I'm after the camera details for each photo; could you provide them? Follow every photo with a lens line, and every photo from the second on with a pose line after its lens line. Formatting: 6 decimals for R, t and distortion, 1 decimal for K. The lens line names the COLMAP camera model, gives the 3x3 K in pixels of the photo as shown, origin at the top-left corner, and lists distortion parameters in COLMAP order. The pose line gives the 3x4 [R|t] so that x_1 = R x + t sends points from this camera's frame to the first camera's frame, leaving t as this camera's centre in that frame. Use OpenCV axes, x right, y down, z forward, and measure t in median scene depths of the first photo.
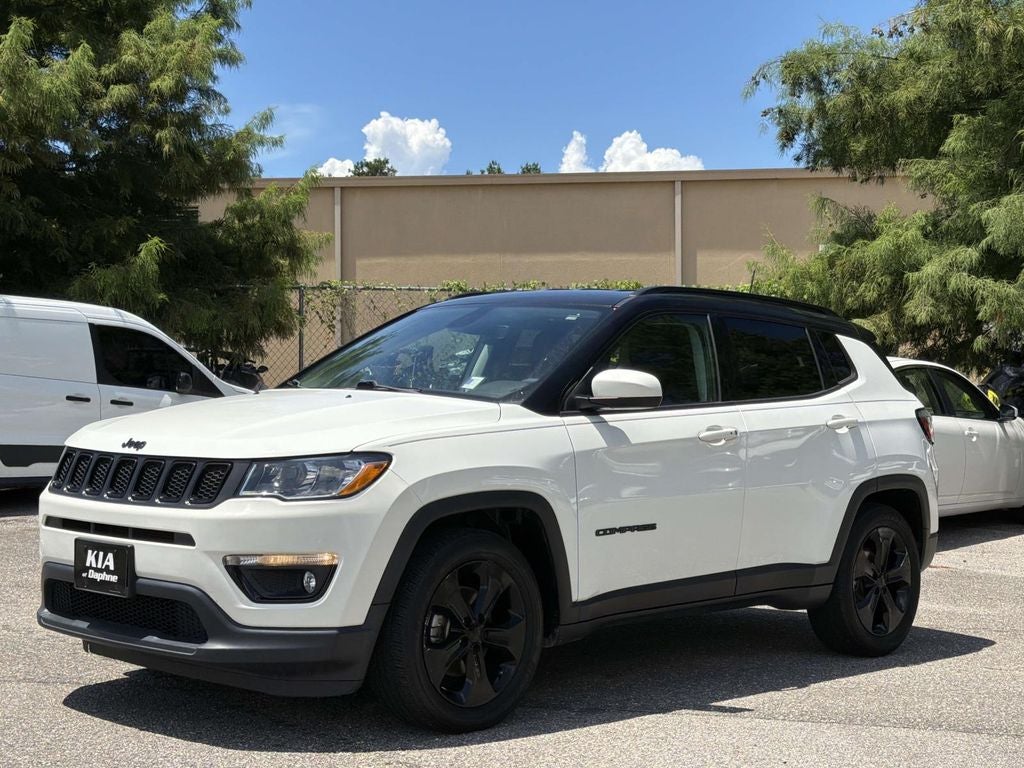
lens RADIAL K [[412.4, 0, 512.0], [0, 412.4, 384.0], [0, 0, 1]] dist [0.000033, 0.000448]
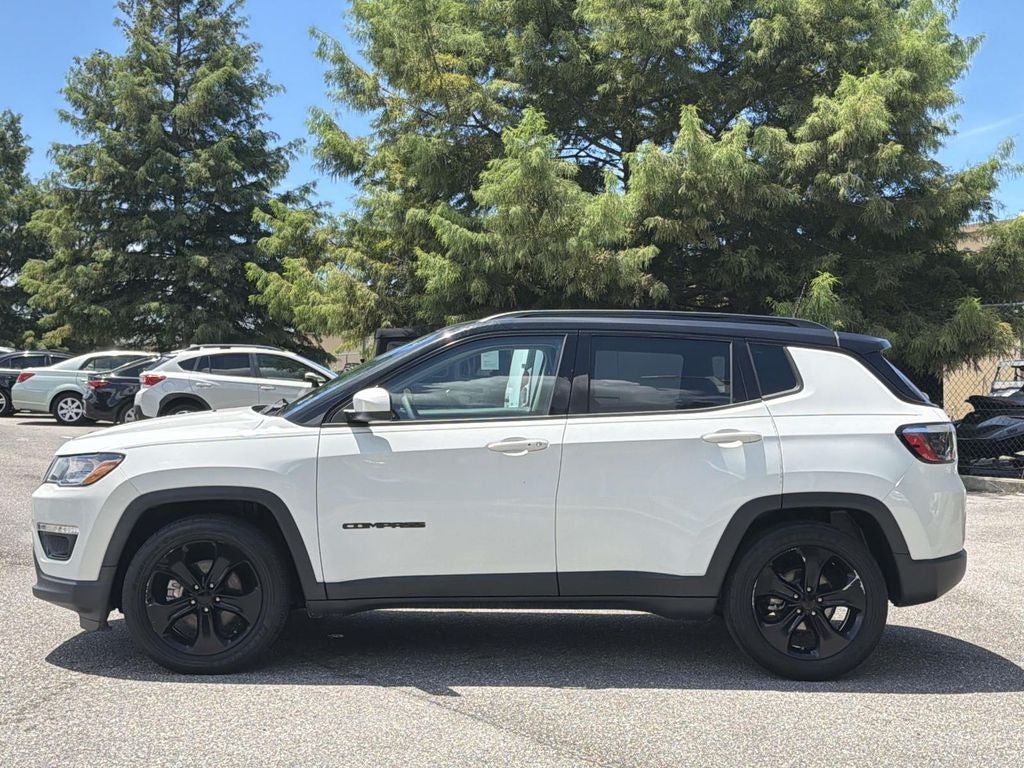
lens RADIAL K [[416.1, 0, 512.0], [0, 416.1, 384.0], [0, 0, 1]] dist [-0.000226, 0.000385]
pose [[0.992051, -0.007015, -0.125642, 0.809472], [0.003300, 0.999552, -0.029752, -0.010561], [0.125794, 0.029101, 0.991629, -0.138578]]
